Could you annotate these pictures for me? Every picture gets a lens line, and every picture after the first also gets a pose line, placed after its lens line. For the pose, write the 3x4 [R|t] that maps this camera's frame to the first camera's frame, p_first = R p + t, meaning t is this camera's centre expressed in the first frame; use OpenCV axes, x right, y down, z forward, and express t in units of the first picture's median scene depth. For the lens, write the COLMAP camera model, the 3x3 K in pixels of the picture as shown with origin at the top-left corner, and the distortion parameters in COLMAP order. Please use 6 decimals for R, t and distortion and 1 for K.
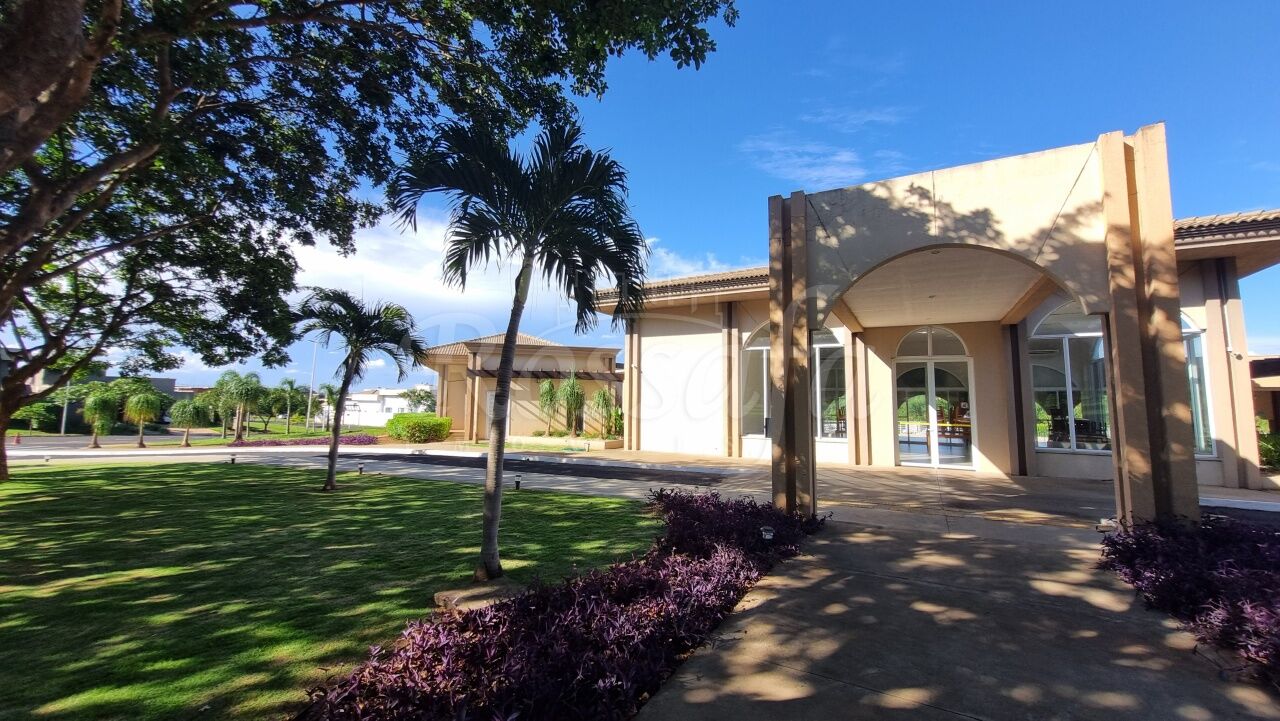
lens RADIAL K [[503.2, 0, 639.4], [0, 503.2, 349.4], [0, 0, 1]] dist [0.013604, -0.000157]
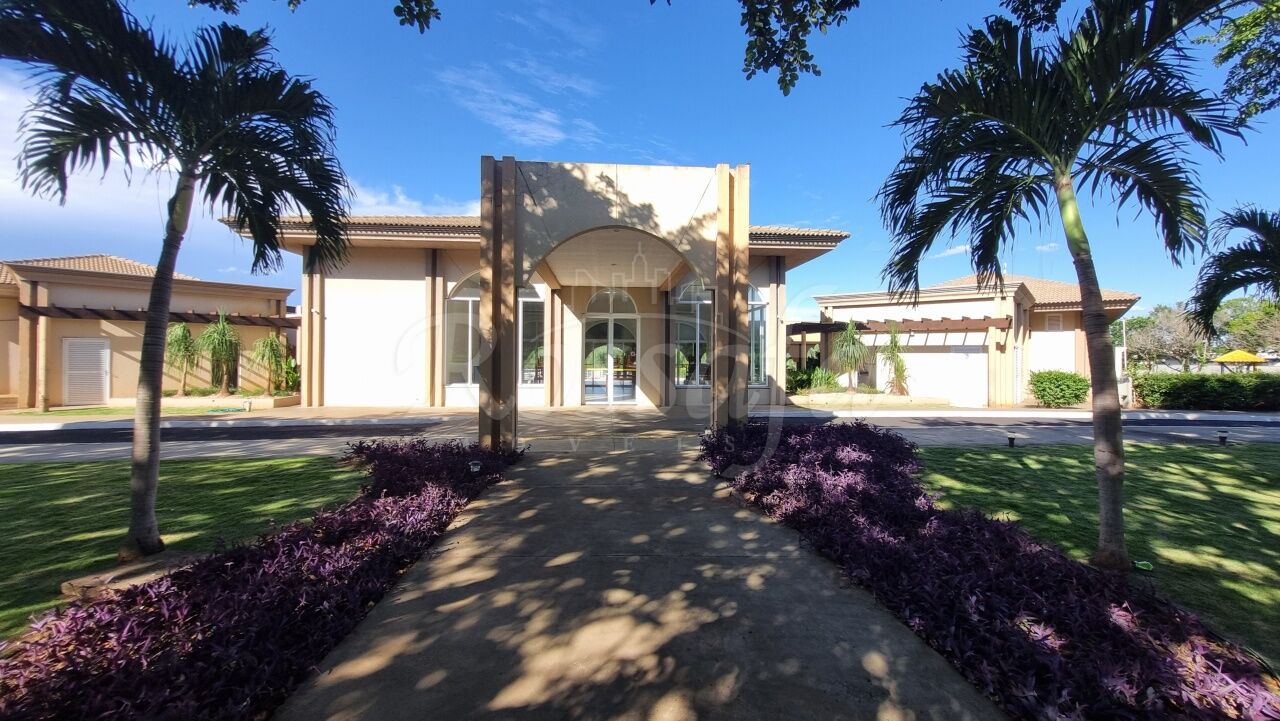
lens RADIAL K [[503.2, 0, 638.8], [0, 503.2, 356.1], [0, 0, 1]] dist [0.013604, -0.000157]
pose [[0.839731, -0.005703, 0.542973, -0.044067], [-0.054913, 0.993927, 0.095364, -0.010026], [-0.540219, -0.109896, 0.834318, -0.102997]]
